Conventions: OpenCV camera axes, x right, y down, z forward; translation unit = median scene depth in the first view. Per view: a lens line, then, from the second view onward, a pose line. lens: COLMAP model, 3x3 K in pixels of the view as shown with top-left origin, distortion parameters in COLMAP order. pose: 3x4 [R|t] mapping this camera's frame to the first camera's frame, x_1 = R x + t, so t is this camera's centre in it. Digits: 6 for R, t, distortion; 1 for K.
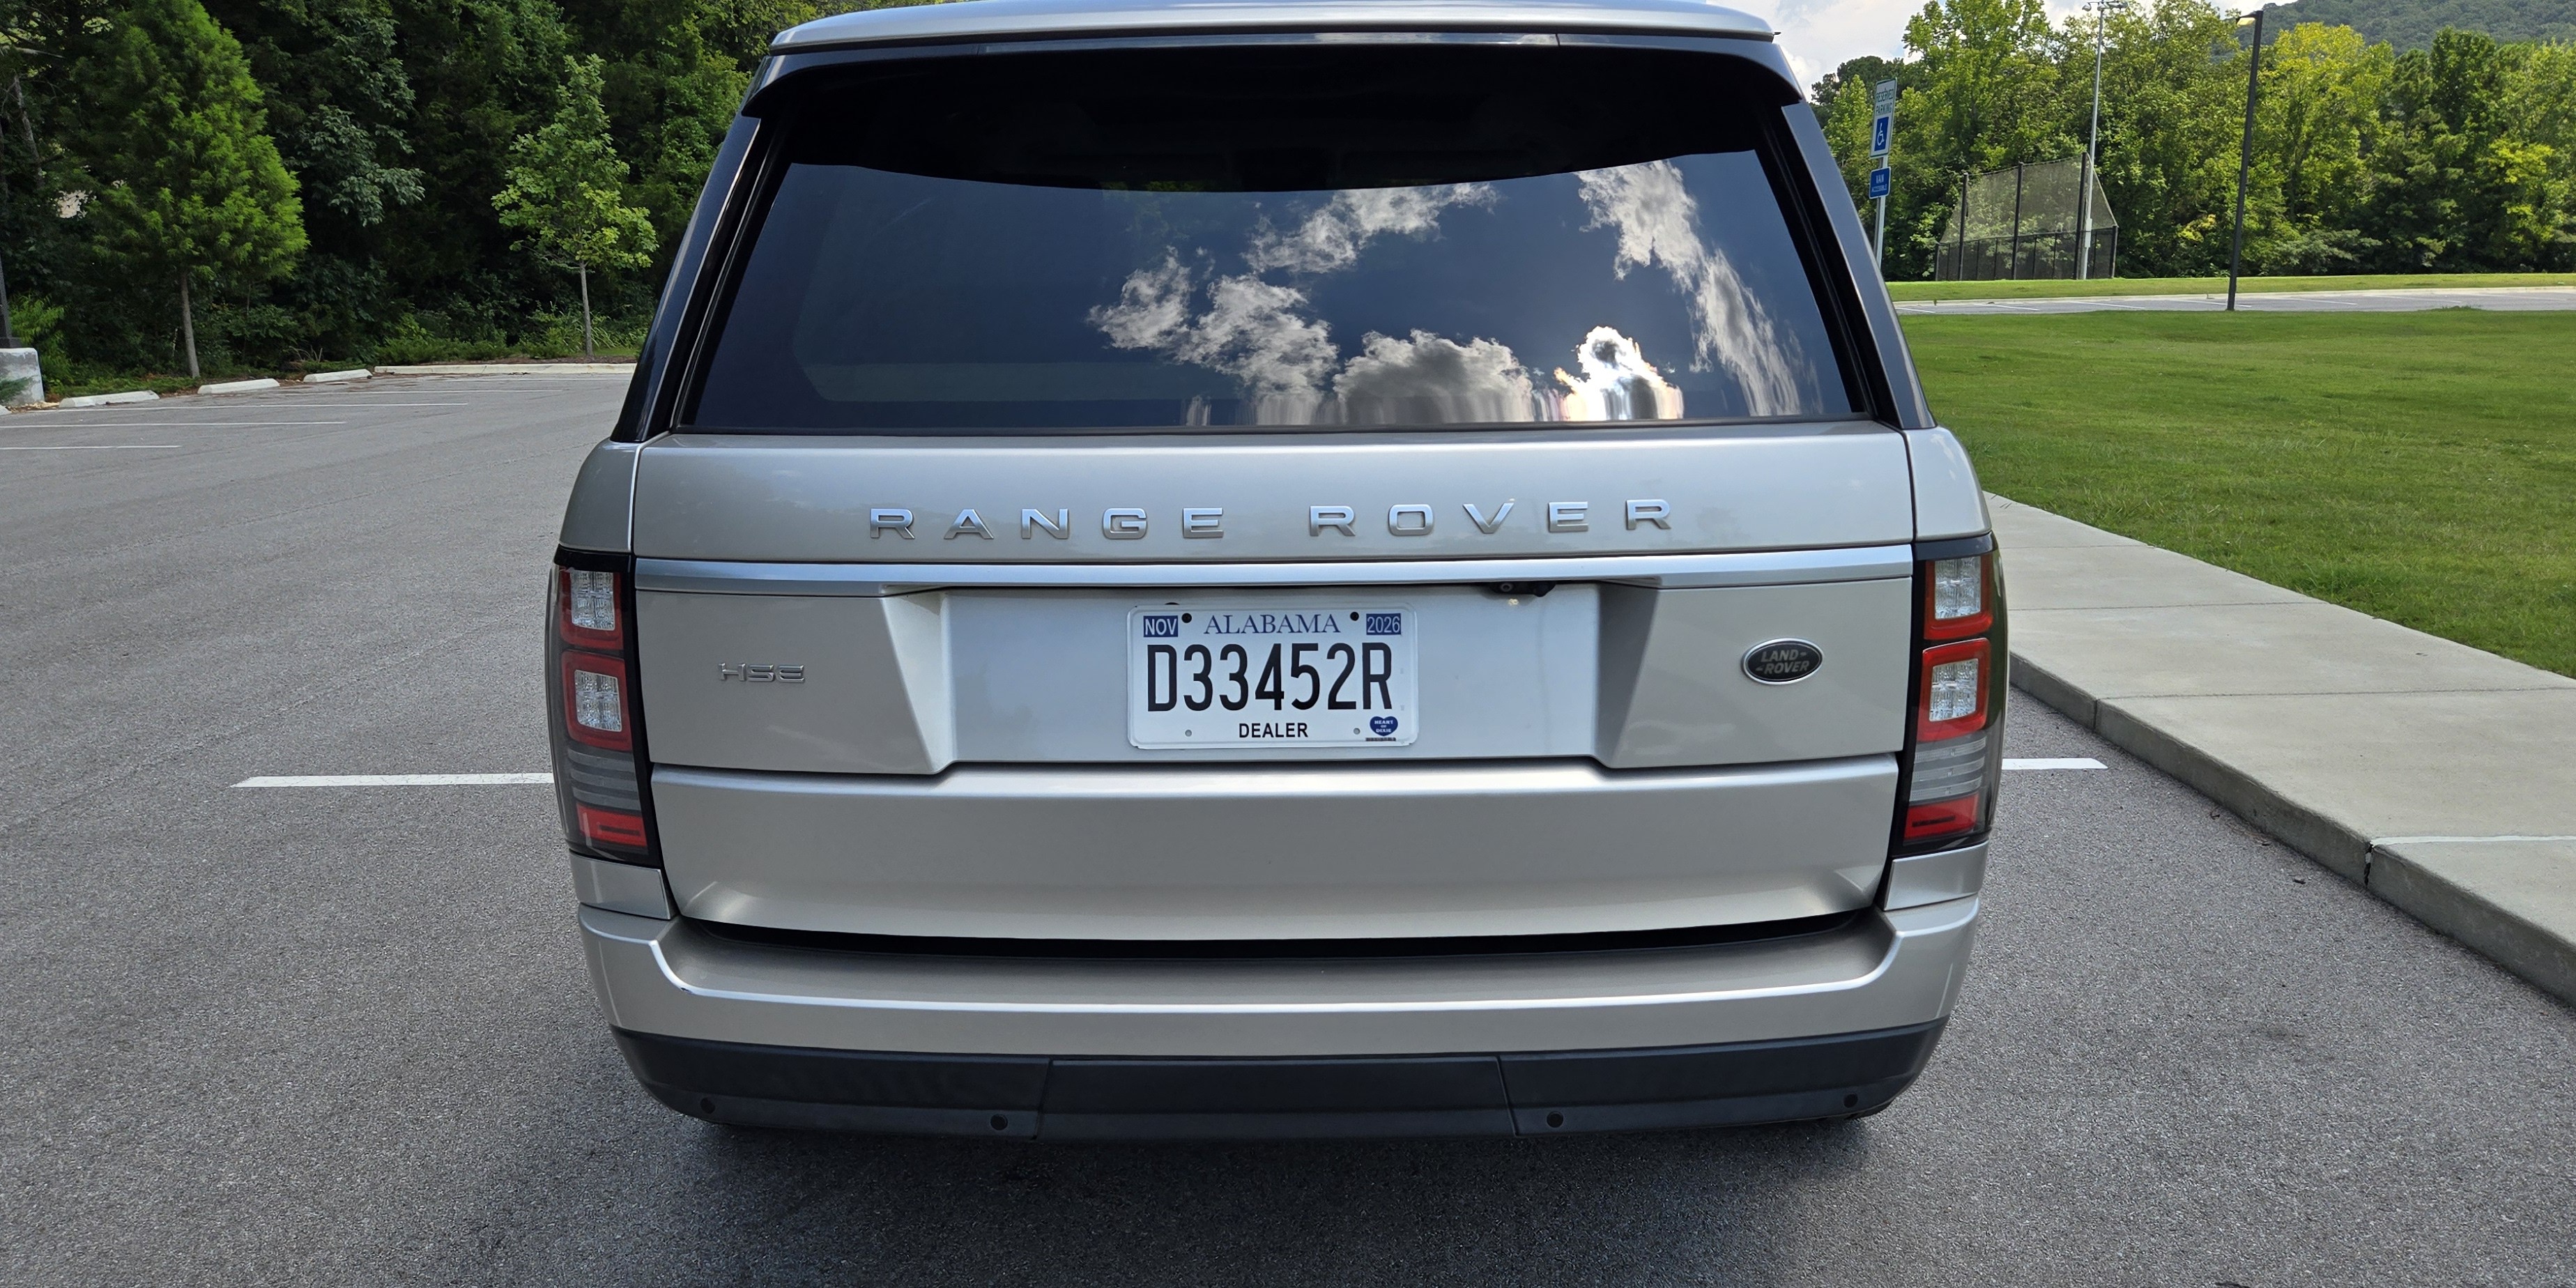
lens RADIAL K [[1893.1, 0, 1306.9], [0, 1893.1, 695.1], [0, 0, 1]] dist [0.041128, -0.004807]
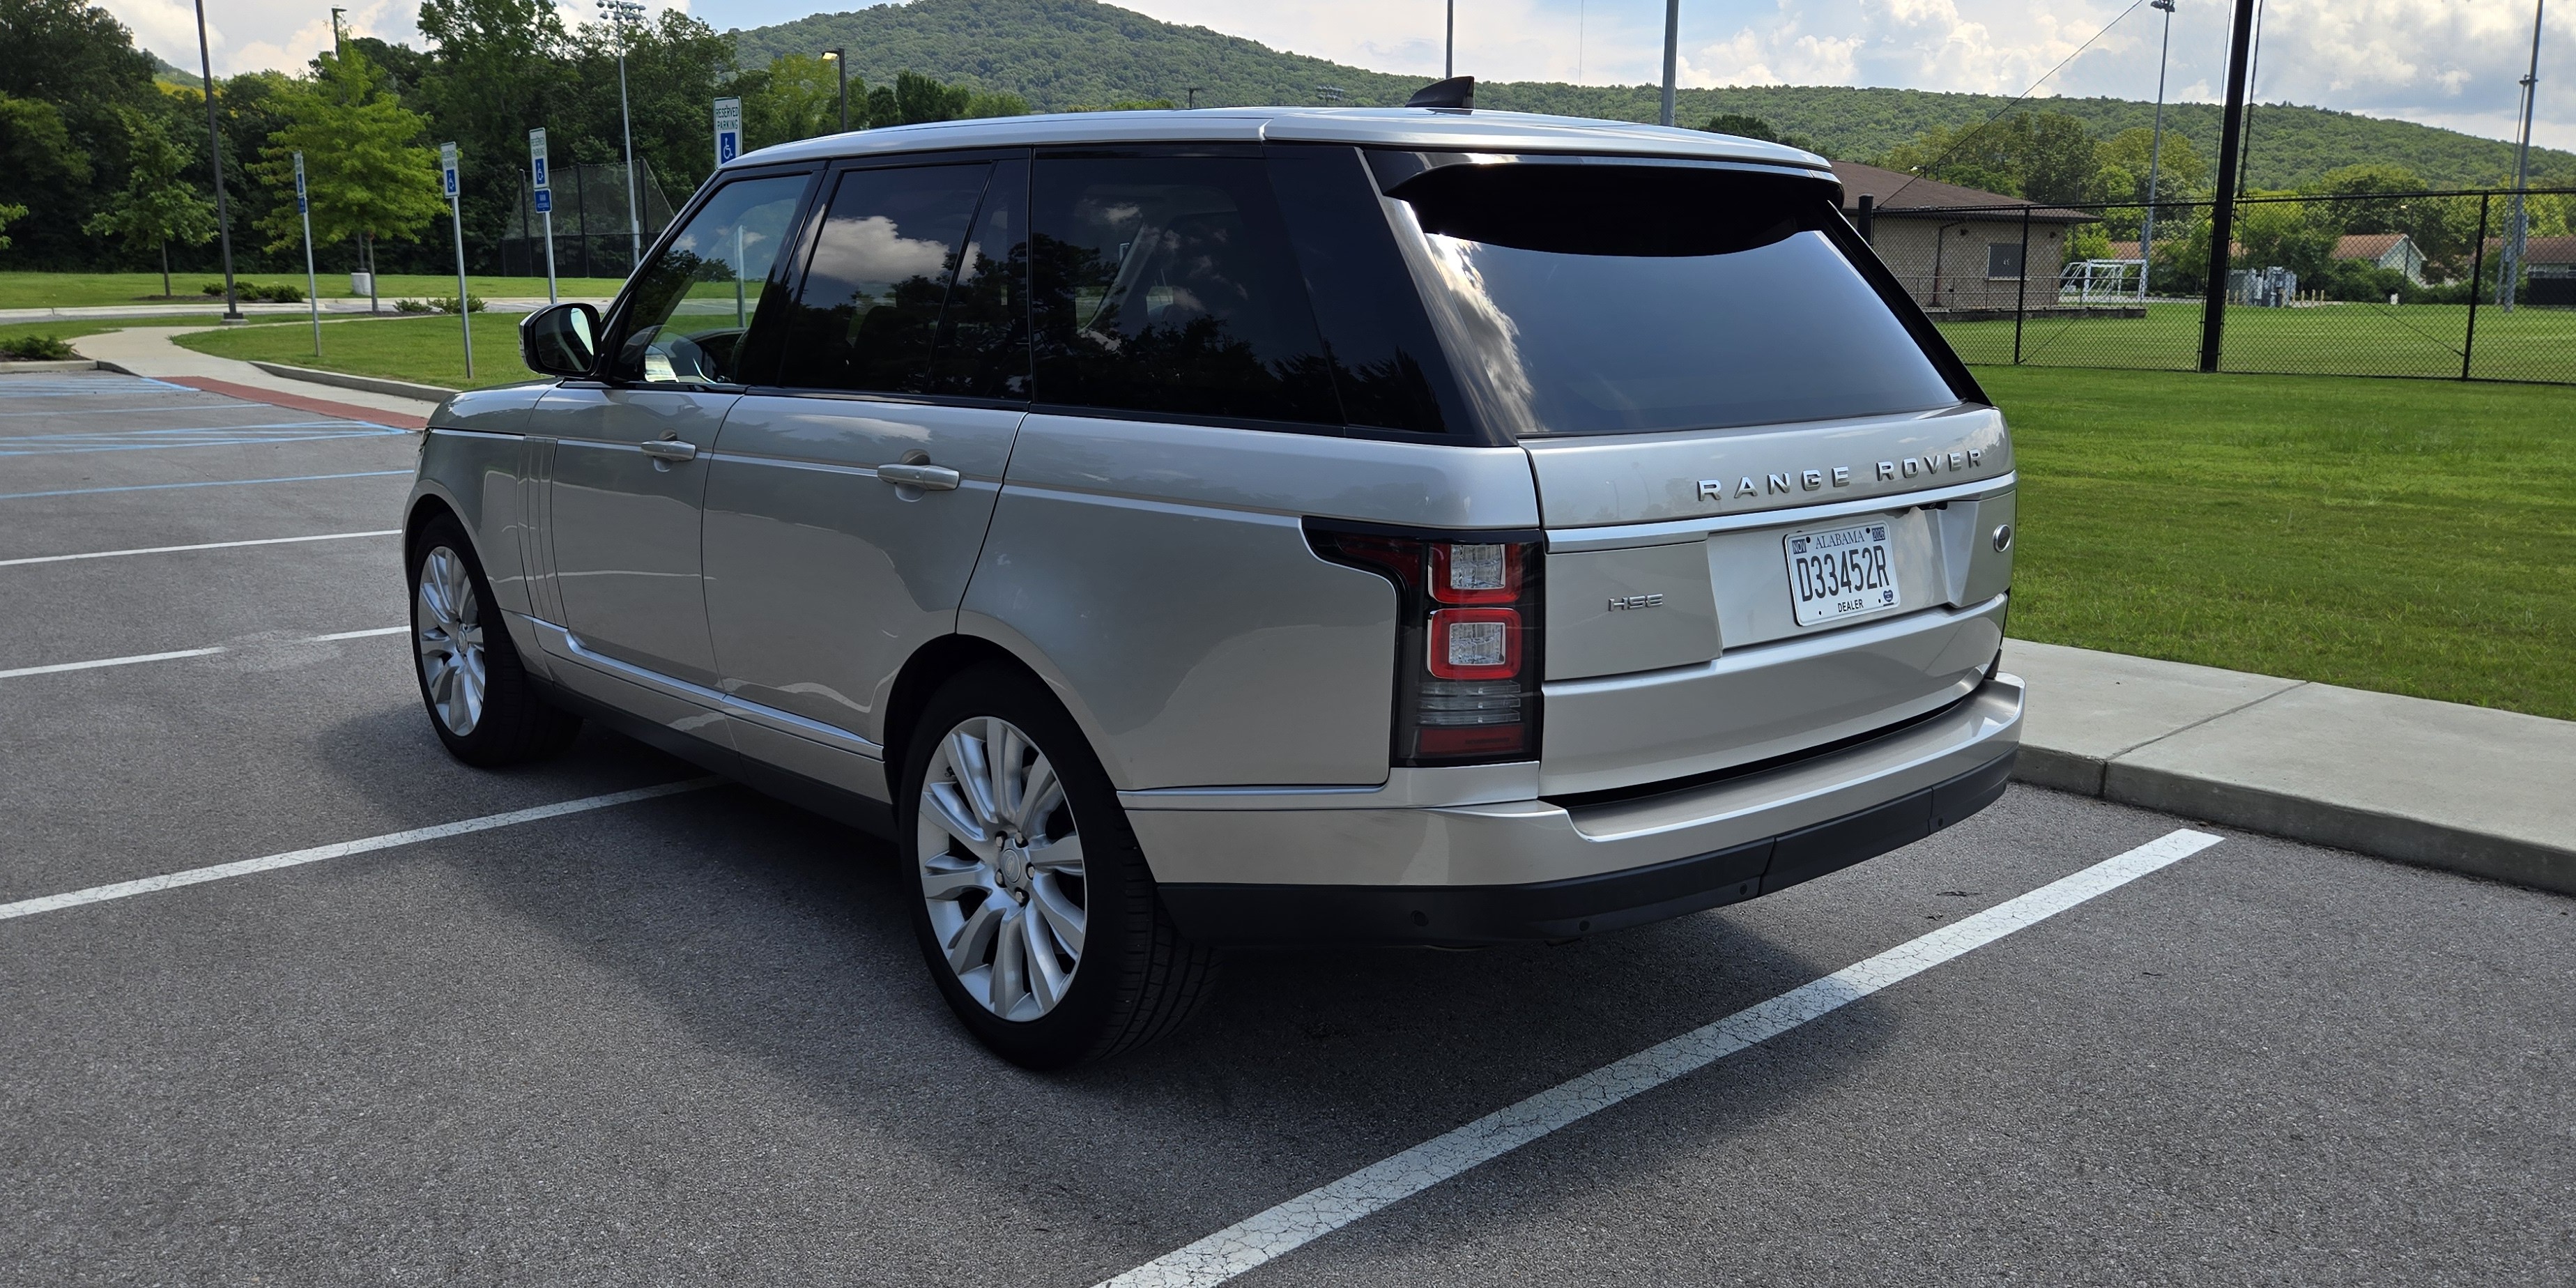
lens RADIAL K [[1906.3, 0, 1288.0], [0, 1906.3, 644.0], [0, 0, 1]] dist [0.041496, -0.008016]
pose [[0.743388, -0.111869, 0.659439, -0.122546], [0.128021, 0.991484, 0.023880, -0.004127], [-0.656495, 0.066670, 0.751379, 0.008696]]
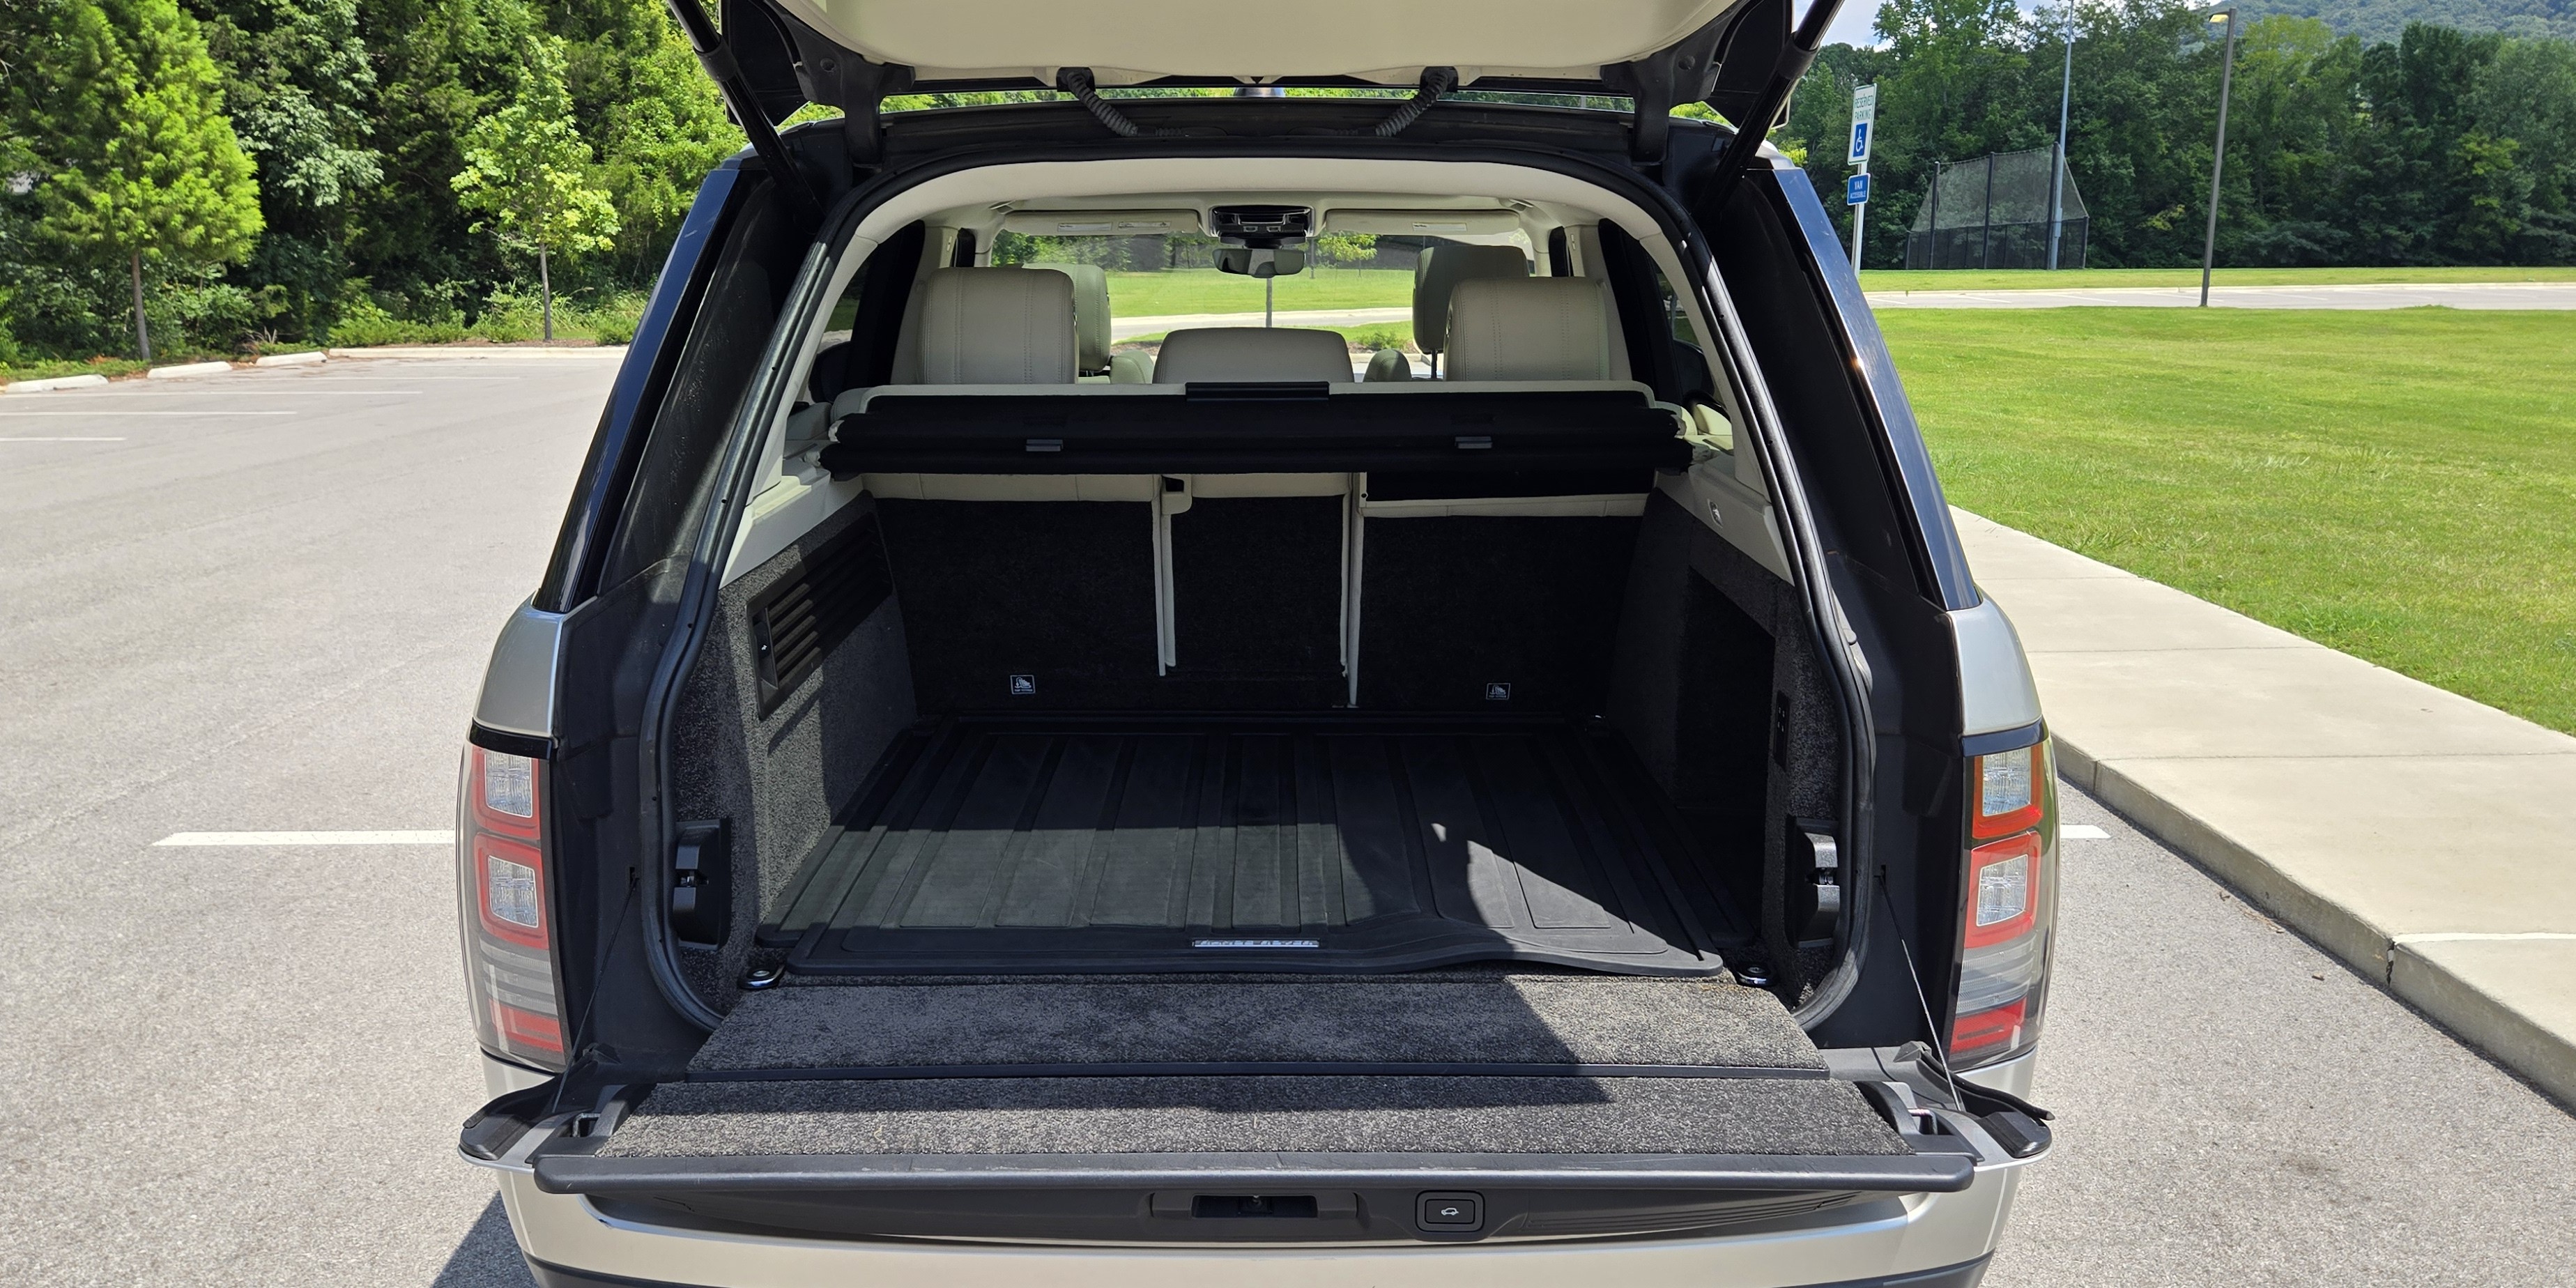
lens RADIAL K [[1906.3, 0, 1288.0], [0, 1906.3, 644.0], [0, 0, 1]] dist [0.041496, -0.008016]
pose [[0.999940, 0.007117, 0.008318, -0.001081], [-0.006991, 0.999861, -0.015145, -0.009899], [-0.008424, 0.015086, 0.999851, 0.007254]]
